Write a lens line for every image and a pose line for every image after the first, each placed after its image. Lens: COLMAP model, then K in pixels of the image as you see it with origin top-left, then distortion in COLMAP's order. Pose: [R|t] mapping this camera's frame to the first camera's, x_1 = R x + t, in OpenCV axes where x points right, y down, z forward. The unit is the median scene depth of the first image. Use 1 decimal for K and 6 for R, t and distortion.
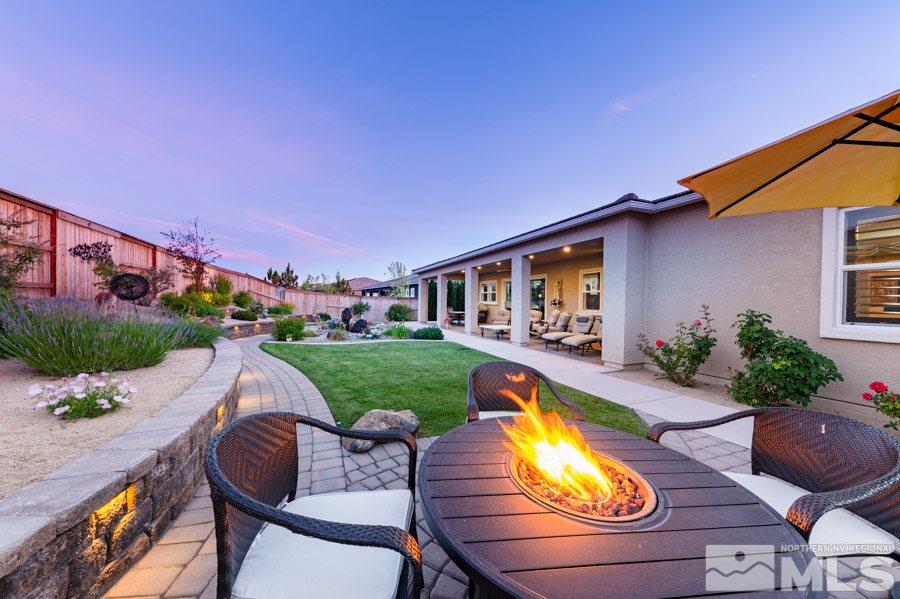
lens RADIAL K [[310.7, 0, 449.4], [0, 310.7, 305.7], [0, 0, 1]] dist [0.001516, -0.000053]
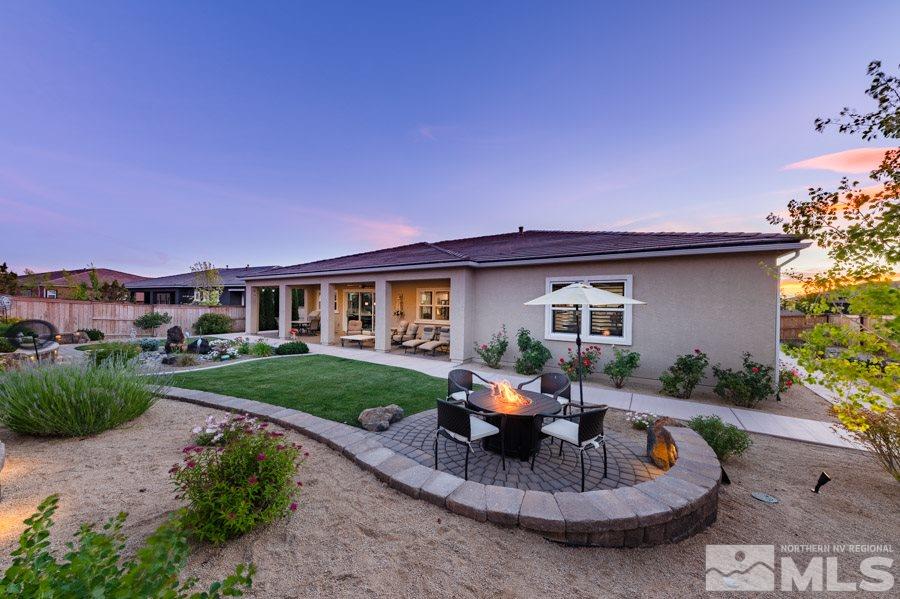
lens RADIAL K [[314.7, 0, 451.0], [0, 314.7, 314.4], [0, 0, 1]] dist [0.017585, -0.005883]
pose [[0.817776, -0.025954, 0.574950, -0.294386], [0.004387, 0.999235, 0.038867, -0.076720], [-0.575519, -0.029262, 0.817265, -0.203471]]
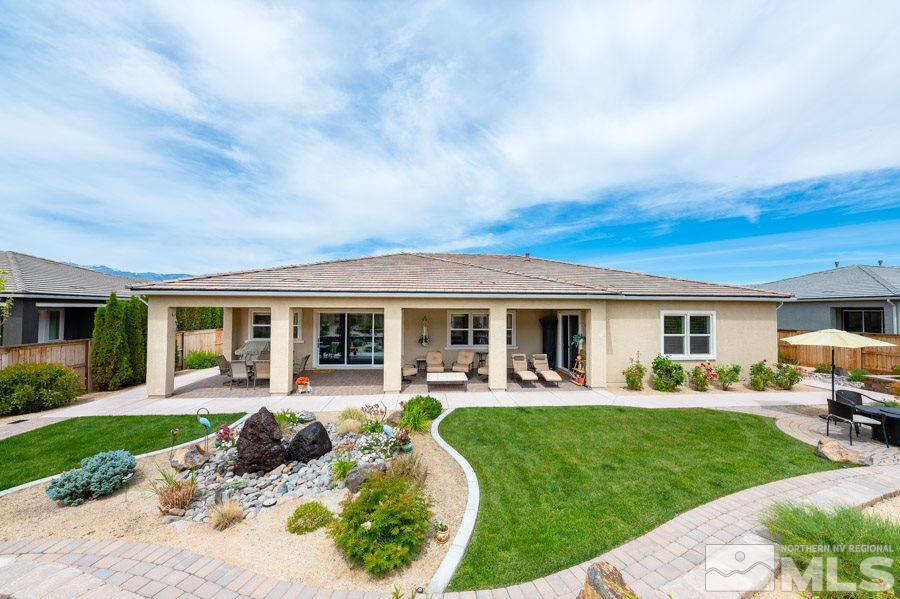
lens RADIAL K [[319.9, 0, 447.1], [0, 319.9, 296.5], [0, 0, 1]] dist [0.005494, -0.004171]
pose [[0.284333, 0.030716, 0.958233, -0.943923], [0.001682, 0.999469, -0.032537, -0.170905], [-0.958724, 0.010863, 0.284130, 0.916331]]
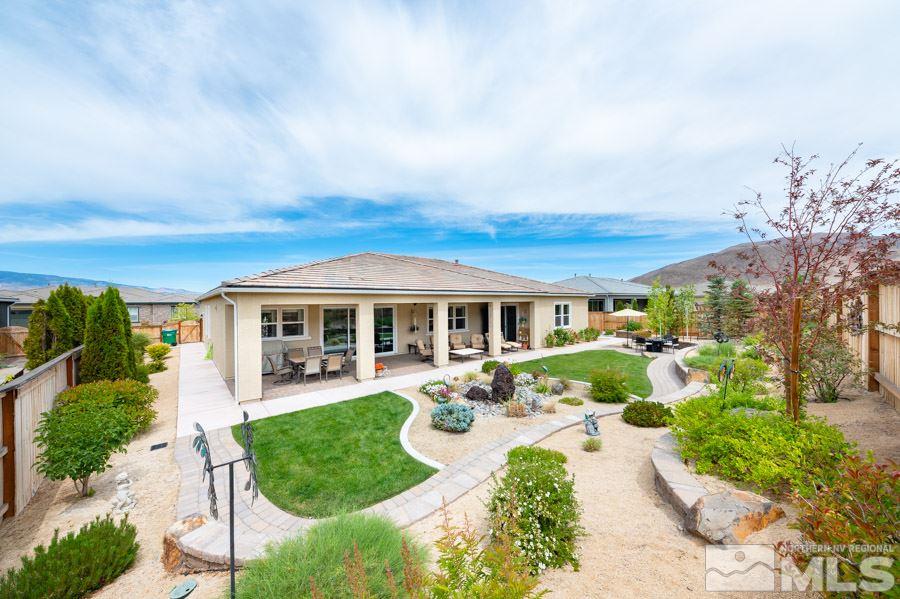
lens RADIAL K [[313.7, 0, 452.2], [0, 313.7, 299.4], [0, 0, 1]] dist [0.004870, -0.000222]
pose [[-0.341659, 0.001620, 0.939823, -1.291228], [0.010948, 0.999938, 0.002256, -0.184473], [-0.939760, 0.011060, -0.341655, 1.891577]]
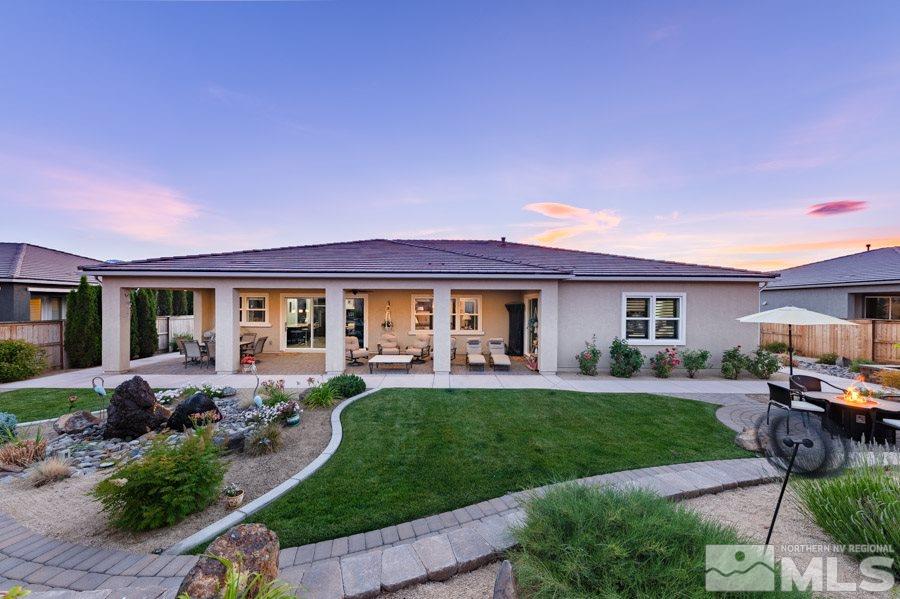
lens RADIAL K [[316.4, 0, 451.7], [0, 316.4, 307.6], [0, 0, 1]] dist [0.000123, -0.000041]
pose [[0.354981, -0.014506, 0.934761, -0.791958], [0.001083, 0.999885, 0.015105, -0.114737], [-0.934873, -0.004350, 0.354956, 0.636210]]
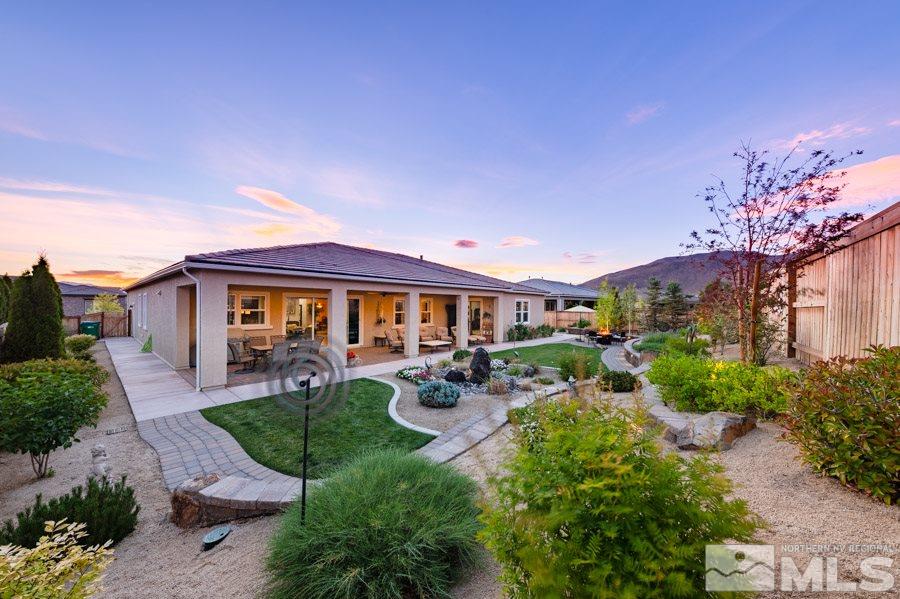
lens RADIAL K [[315.1, 0, 449.9], [0, 315.1, 302.5], [0, 0, 1]] dist [0.005858, -0.000130]
pose [[-0.471585, -0.005063, 0.881806, -1.276581], [-0.007132, 0.999973, 0.001927, -0.125062], [-0.881792, -0.005381, -0.471609, 1.981671]]
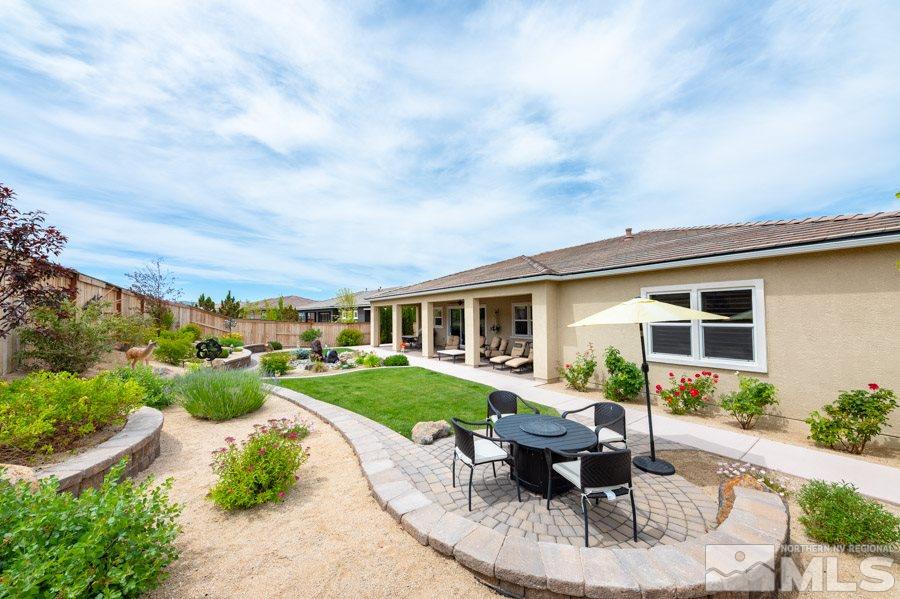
lens RADIAL K [[314.7, 0, 451.0], [0, 314.7, 314.4], [0, 0, 1]] dist [0.017585, -0.005883]
pose [[0.972970, -0.021141, 0.229964, -0.168784], [0.024007, 0.999665, -0.009673, -0.085651], [-0.229682, 0.014933, 0.973151, -0.274297]]
